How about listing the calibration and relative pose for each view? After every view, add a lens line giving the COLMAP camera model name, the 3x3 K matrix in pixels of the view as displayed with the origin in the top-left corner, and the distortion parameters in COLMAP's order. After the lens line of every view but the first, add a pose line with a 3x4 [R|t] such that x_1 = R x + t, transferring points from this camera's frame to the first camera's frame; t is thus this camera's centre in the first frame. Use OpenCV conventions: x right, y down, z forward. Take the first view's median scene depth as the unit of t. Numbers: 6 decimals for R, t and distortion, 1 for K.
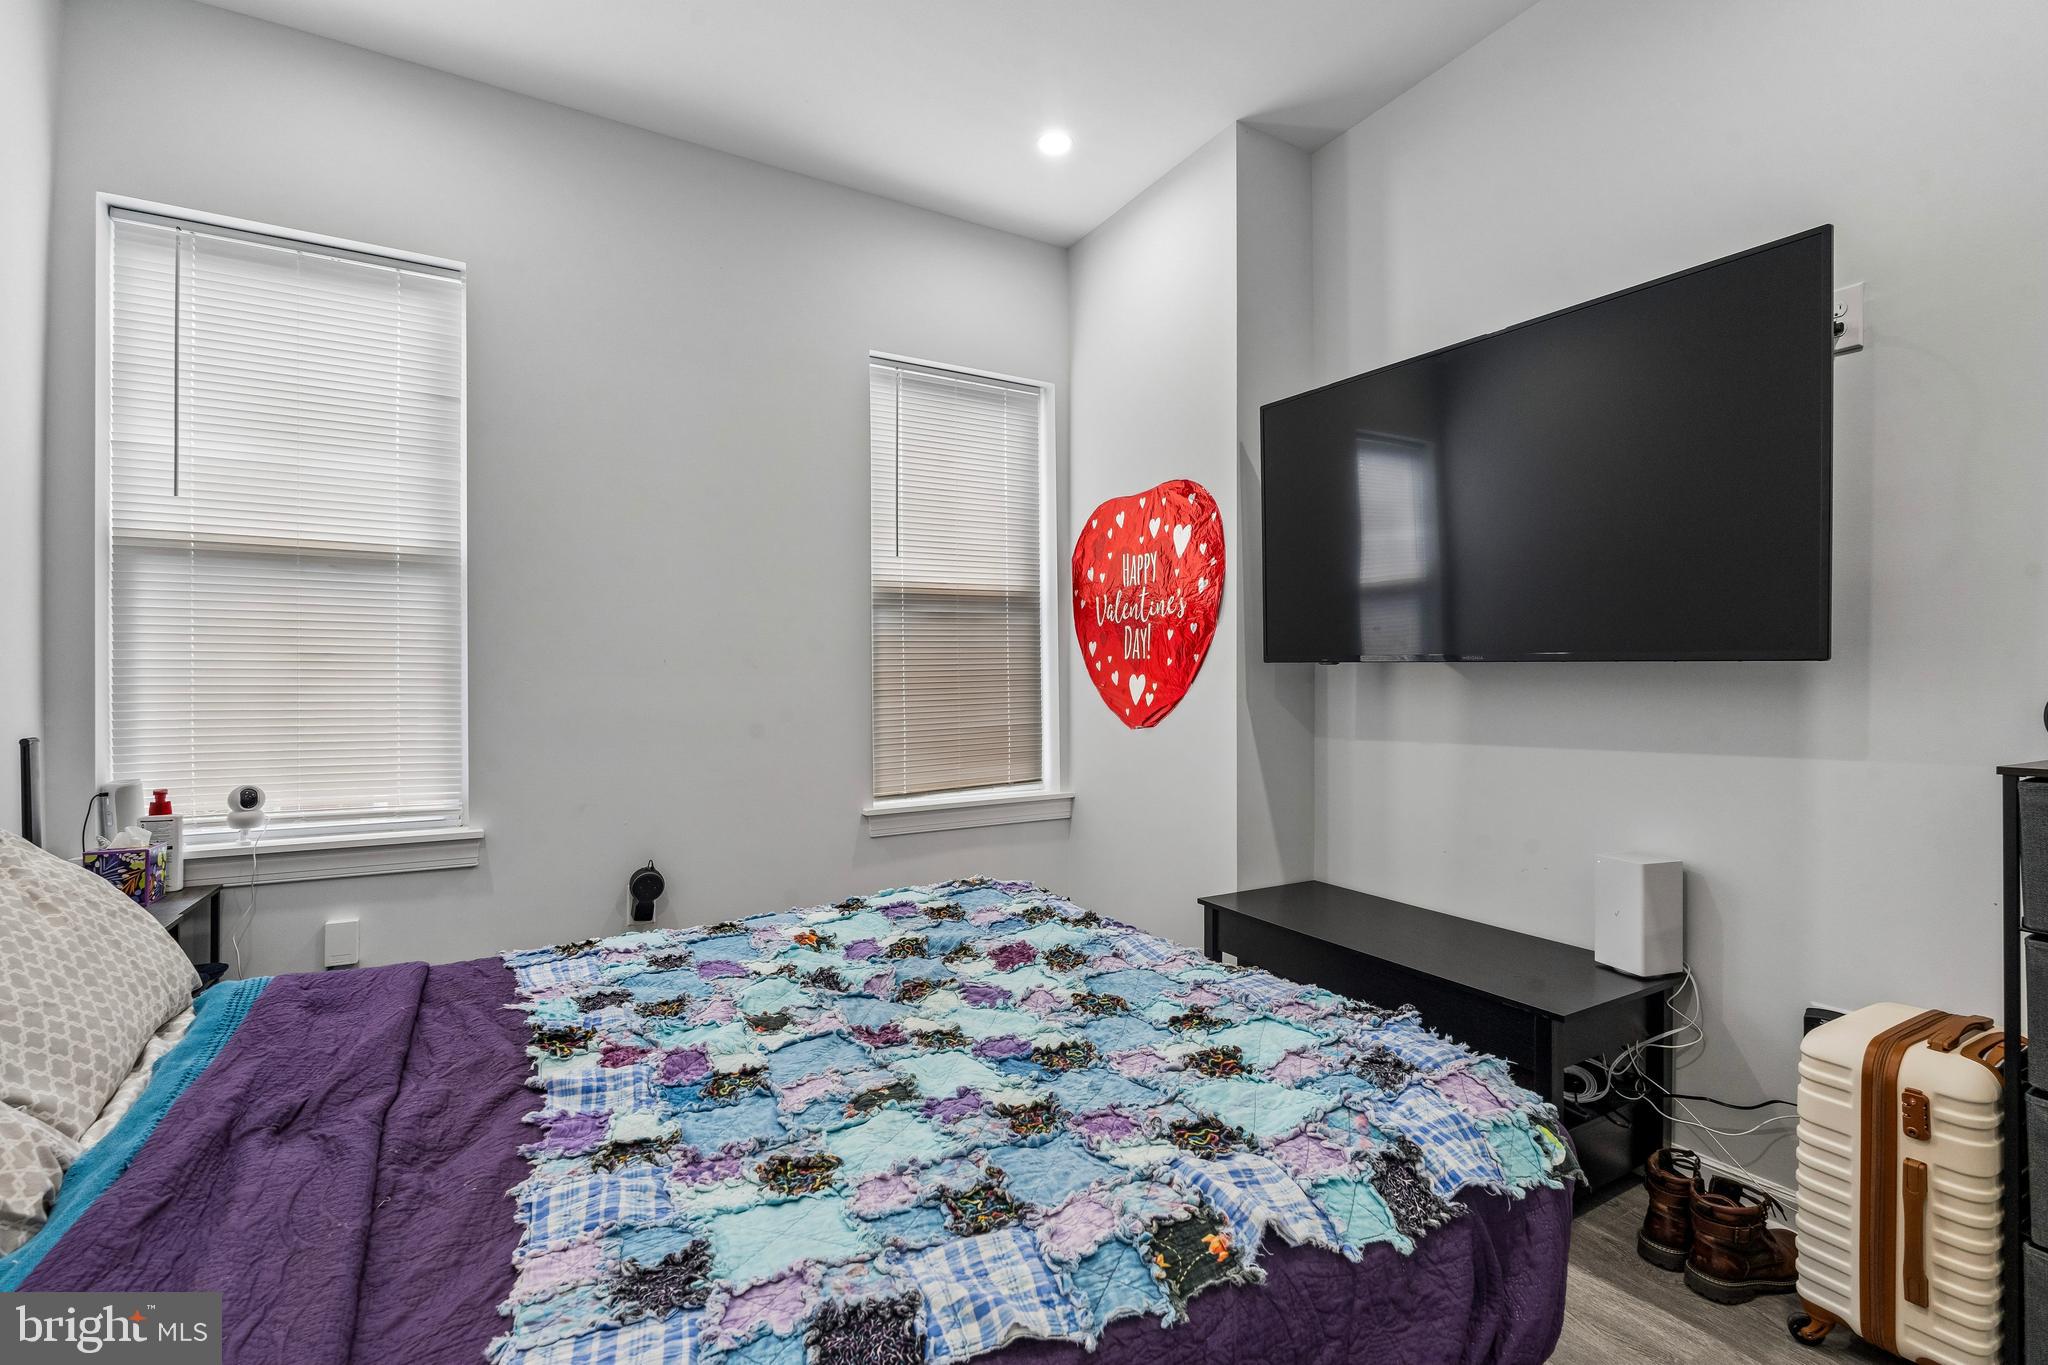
lens RADIAL K [[899.2, 0, 1026.2], [0, 899.2, 676.9], [0, 0, 1]] dist [-0.004703, -0.000240]
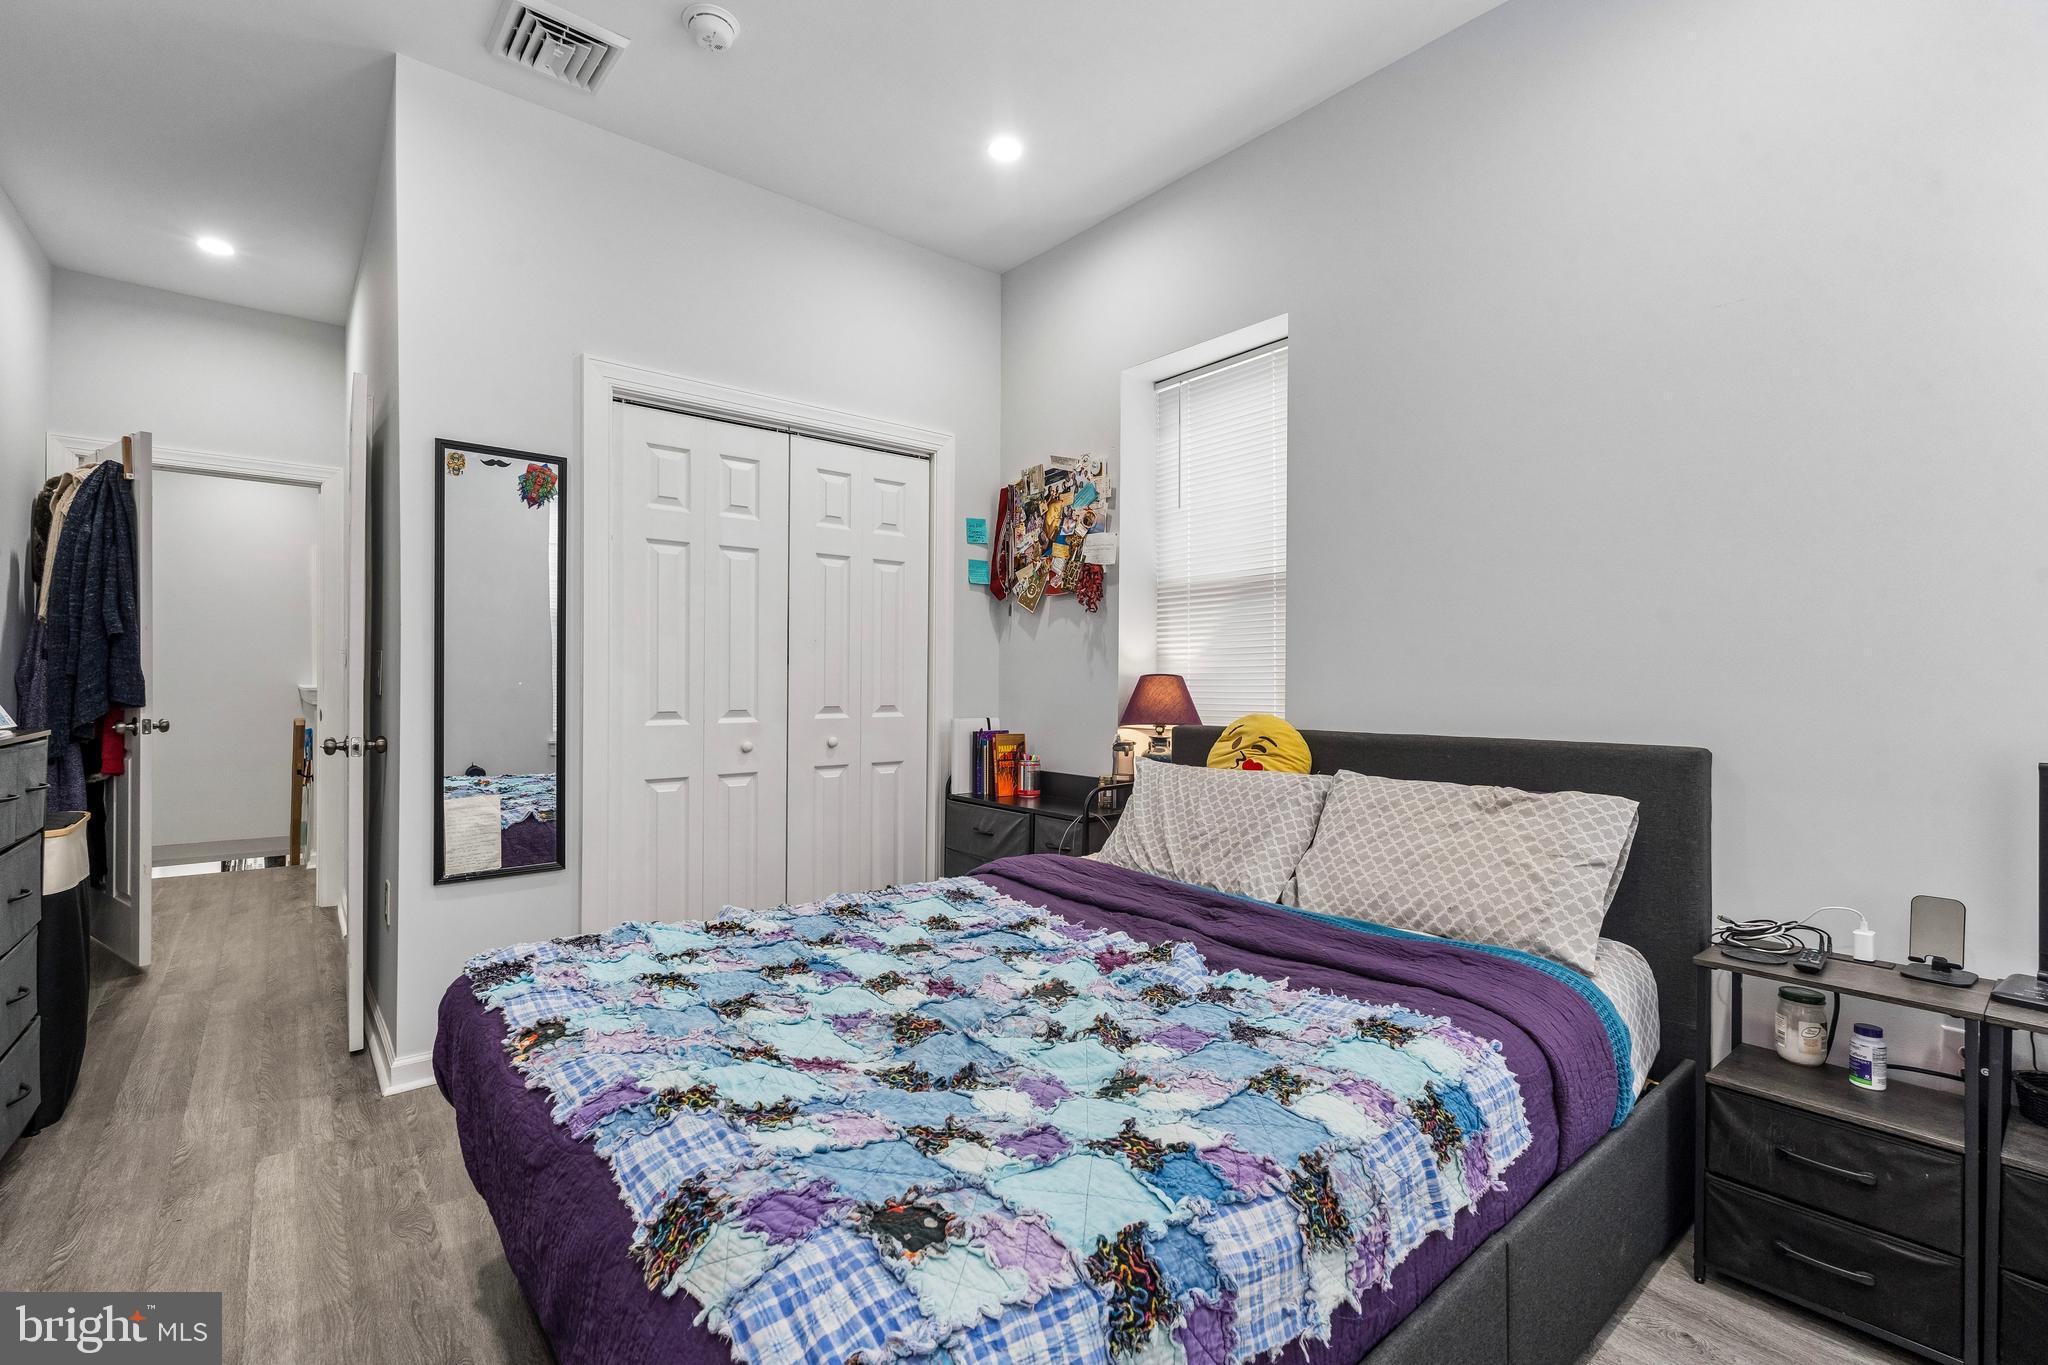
lens RADIAL K [[899.2, 0, 1026.2], [0, 899.2, 676.9], [0, 0, 1]] dist [-0.004703, -0.000240]
pose [[-0.983742, -0.005758, -0.179495, -0.035176], [-0.003185, 0.999888, -0.014620, 0.003986], [0.179559, -0.013811, -0.983650, 1.365472]]
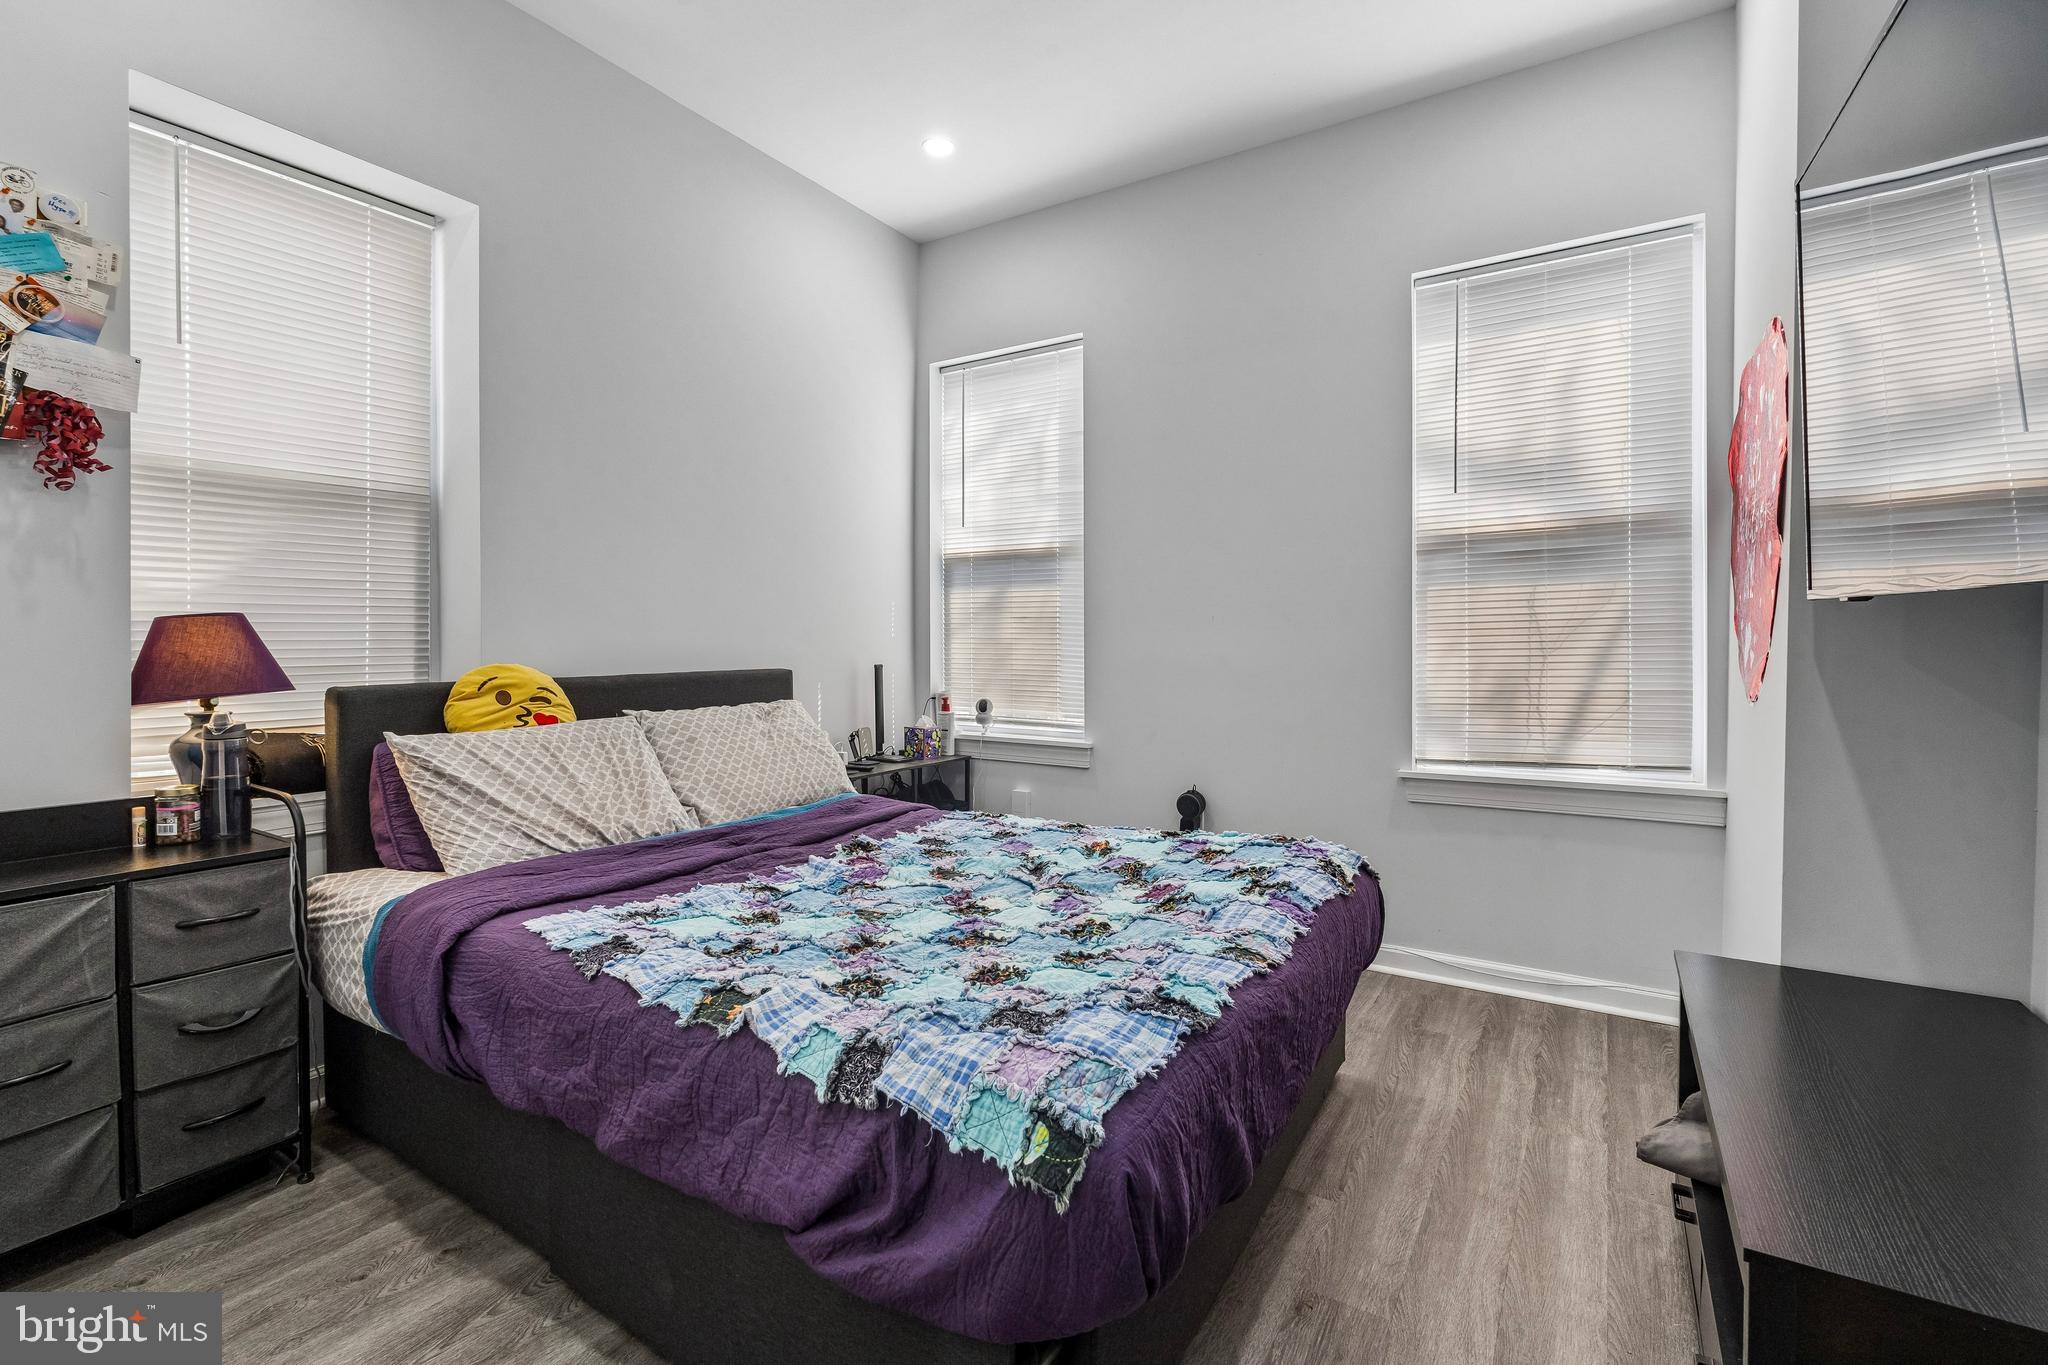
lens RADIAL K [[934.7, 0, 1017.5], [0, 934.7, 649.0], [0, 0, 1]] dist [-0.002713, -0.000076]
pose [[0.455820, 0.011230, -0.890001, 0.687350], [0.005910, 0.999860, 0.015643, 0.004204], [0.890052, -0.012390, 0.455690, 0.274630]]
